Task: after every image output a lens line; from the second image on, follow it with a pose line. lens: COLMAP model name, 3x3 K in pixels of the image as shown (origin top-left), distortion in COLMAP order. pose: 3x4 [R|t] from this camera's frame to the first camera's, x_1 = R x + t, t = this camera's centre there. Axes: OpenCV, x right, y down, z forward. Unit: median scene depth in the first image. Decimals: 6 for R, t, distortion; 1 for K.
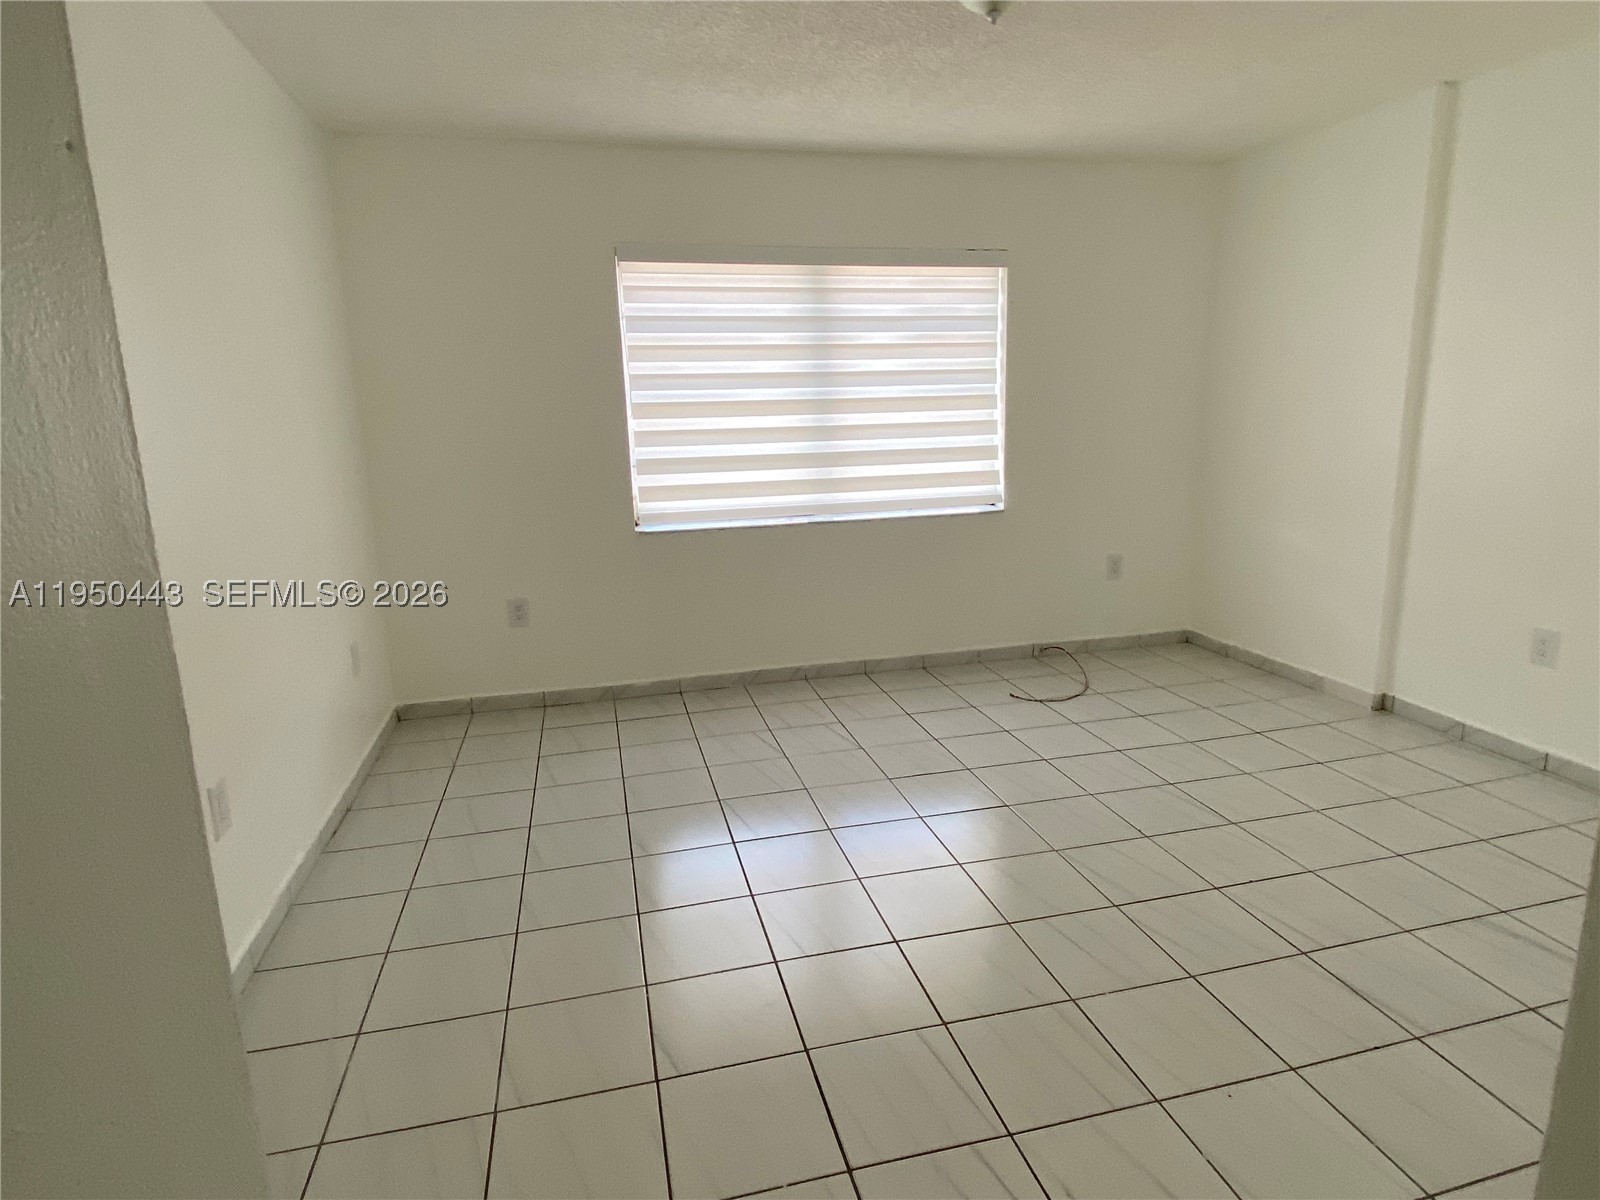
lens RADIAL K [[867.1, 0, 795.0], [0, 867.1, 601.5], [0, 0, 1]] dist [0.008774, -0.000982]
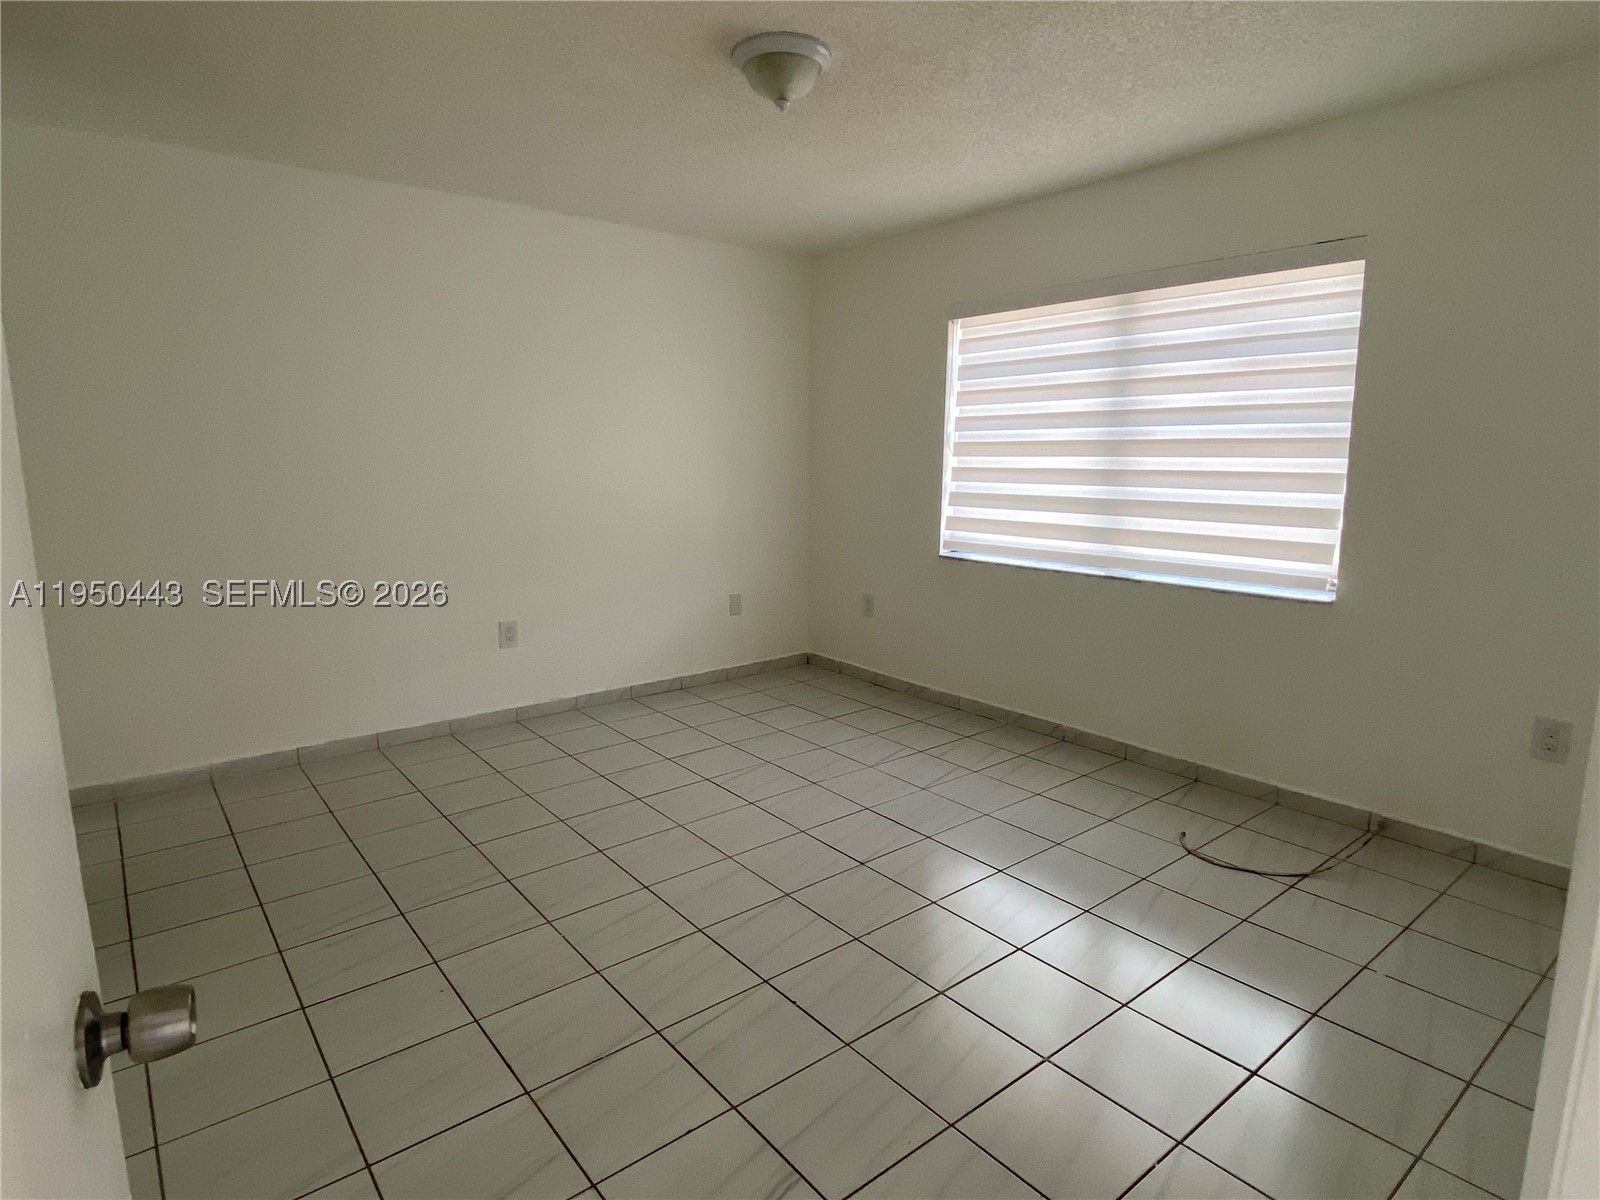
lens RADIAL K [[867.1, 0, 789.3], [0, 867.1, 597.0], [0, 0, 1]] dist [0.008774, -0.000982]
pose [[0.418251, 0.174655, -0.891382, 0.725390], [-0.209098, 0.973497, 0.092632, -0.088185], [0.883937, 0.147642, 0.443687, 0.327232]]
